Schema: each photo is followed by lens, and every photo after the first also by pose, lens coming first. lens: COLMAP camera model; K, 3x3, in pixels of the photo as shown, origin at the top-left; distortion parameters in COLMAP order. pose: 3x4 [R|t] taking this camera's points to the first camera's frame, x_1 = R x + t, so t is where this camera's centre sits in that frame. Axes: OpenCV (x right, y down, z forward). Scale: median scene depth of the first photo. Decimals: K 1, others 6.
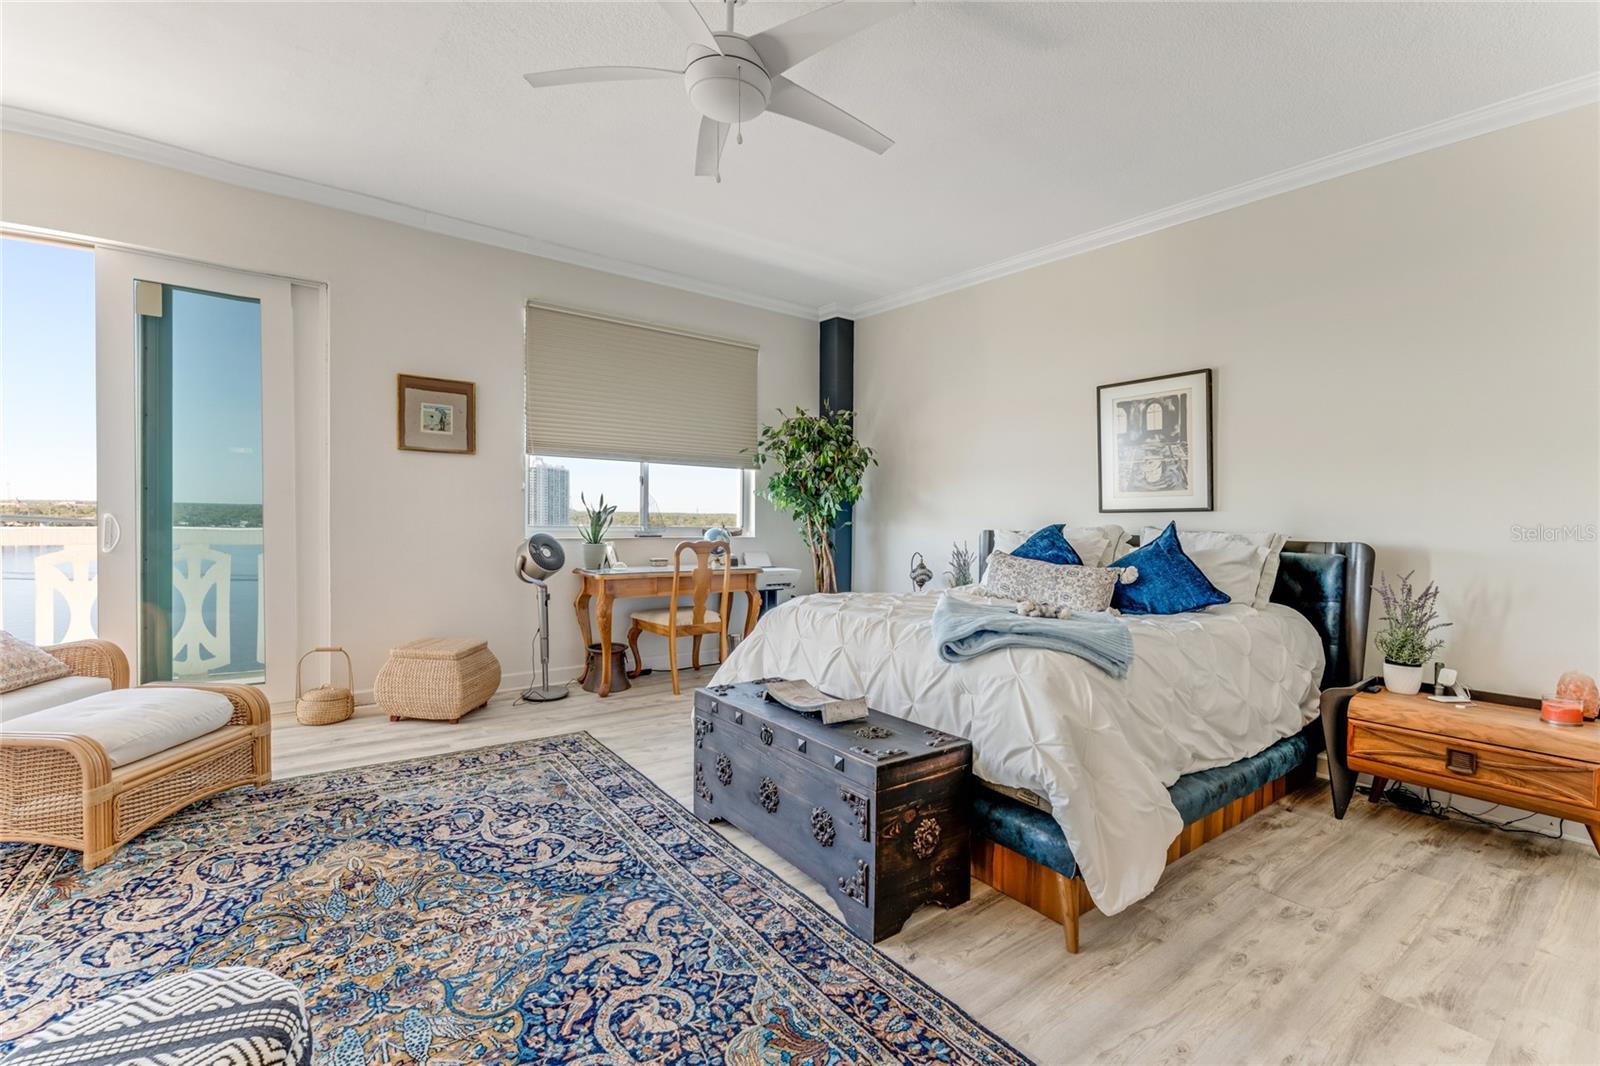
lens RADIAL K [[710.4, 0, 794.7], [0, 710.4, 518.9], [0, 0, 1]] dist [-0.003365, 0.003376]
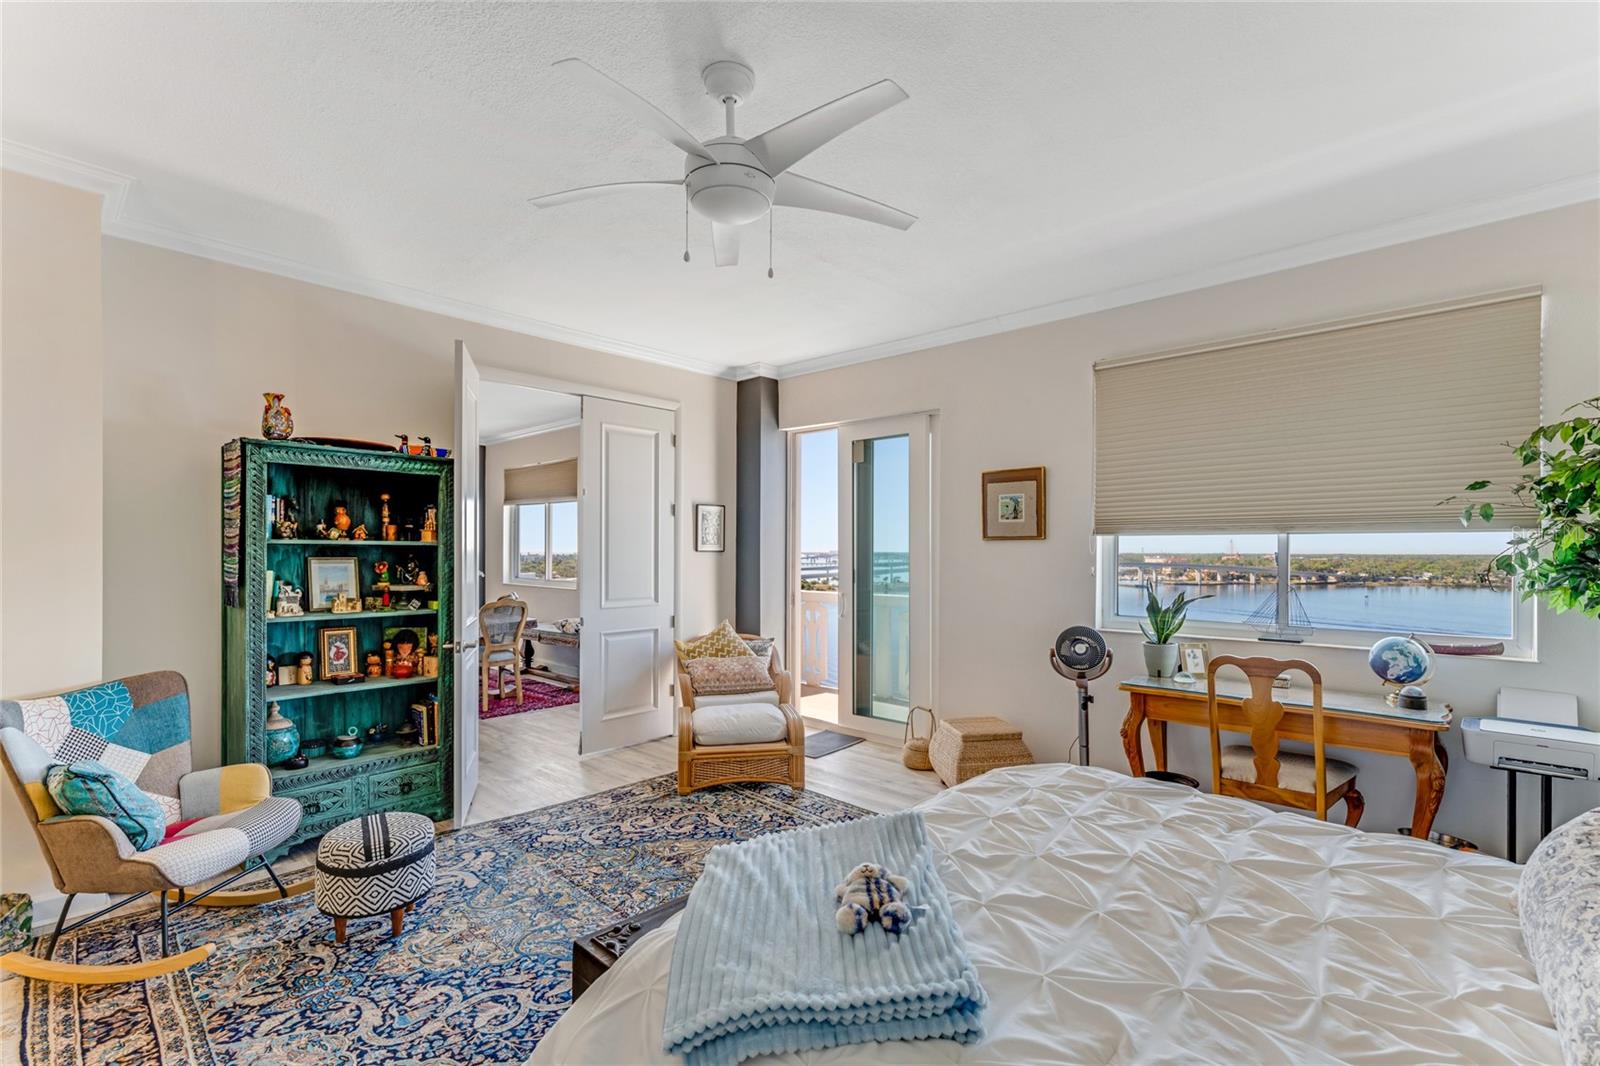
lens RADIAL K [[710.4, 0, 786.9], [0, 710.4, 548.8], [0, 0, 1]] dist [-0.003365, 0.003376]
pose [[0.176402, -0.026402, -0.983964, 0.773869], [-0.002834, 0.999622, -0.027330, -0.085586], [0.984314, 0.007609, 0.176261, 0.817328]]
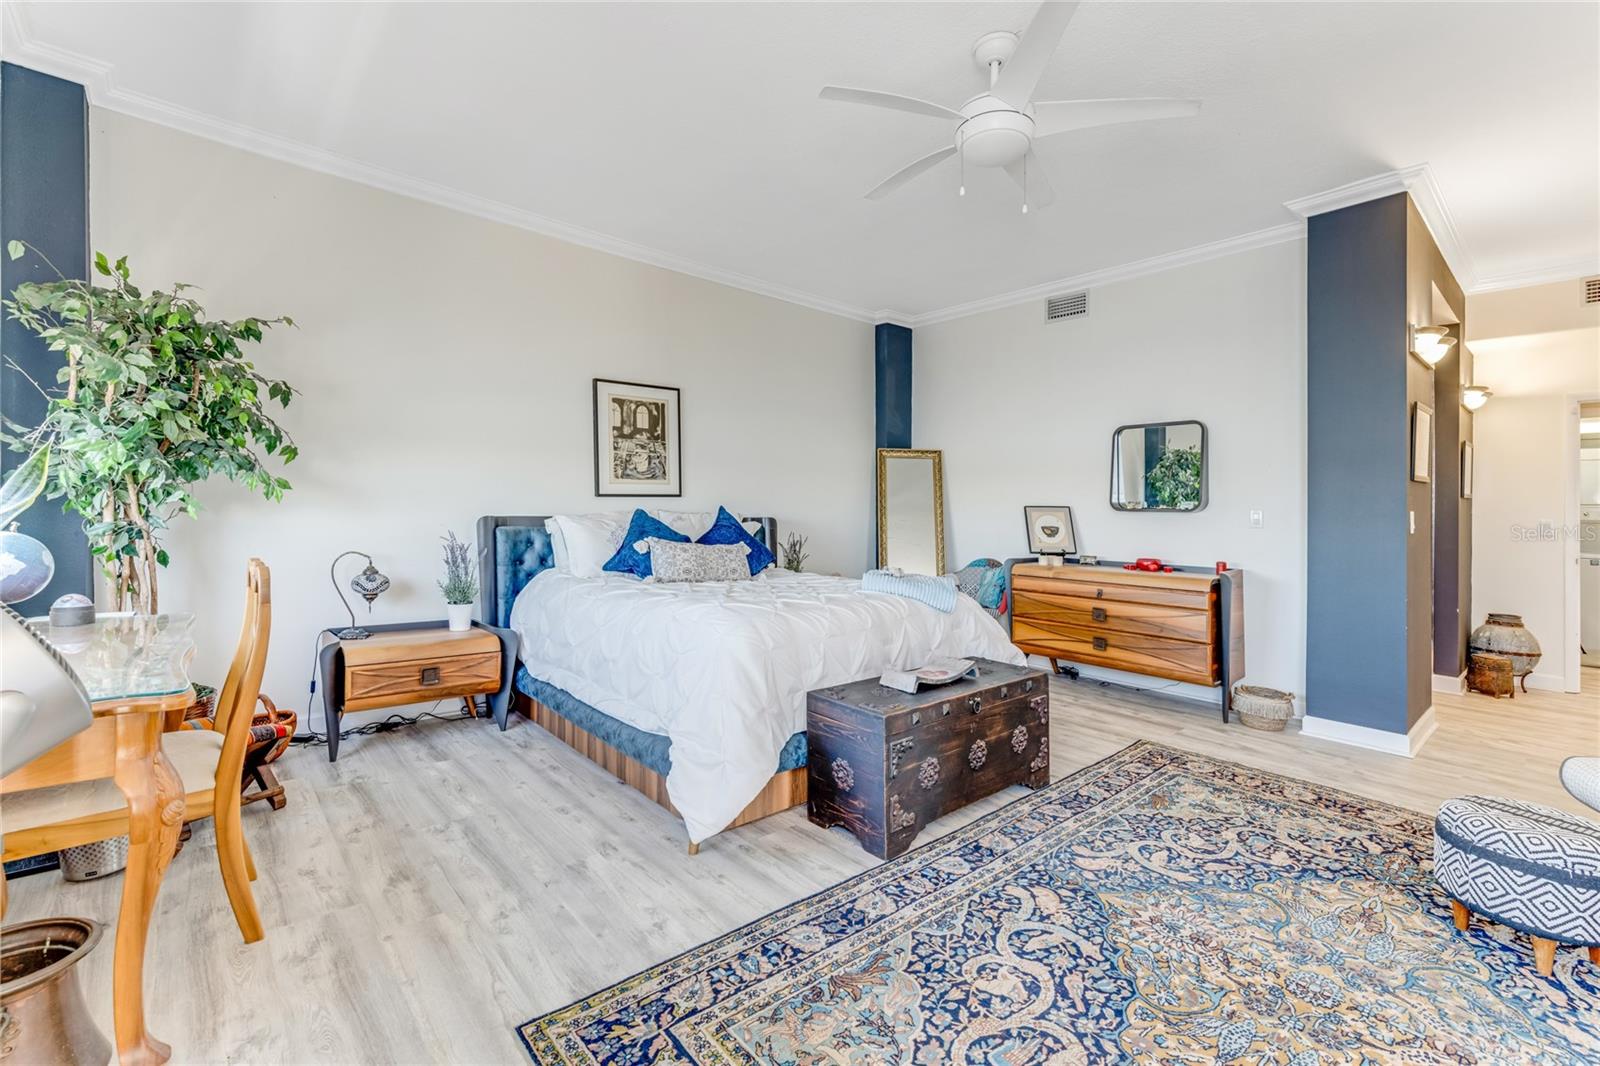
lens RADIAL K [[710.4, 0, 791.3], [0, 710.4, 502.1], [0, 0, 1]] dist [-0.003365, 0.003376]
pose [[-0.082327, -0.018651, 0.996431, -1.063323], [-0.020862, 0.999638, 0.016988, -0.040648], [-0.996387, -0.019389, -0.082686, 1.282197]]
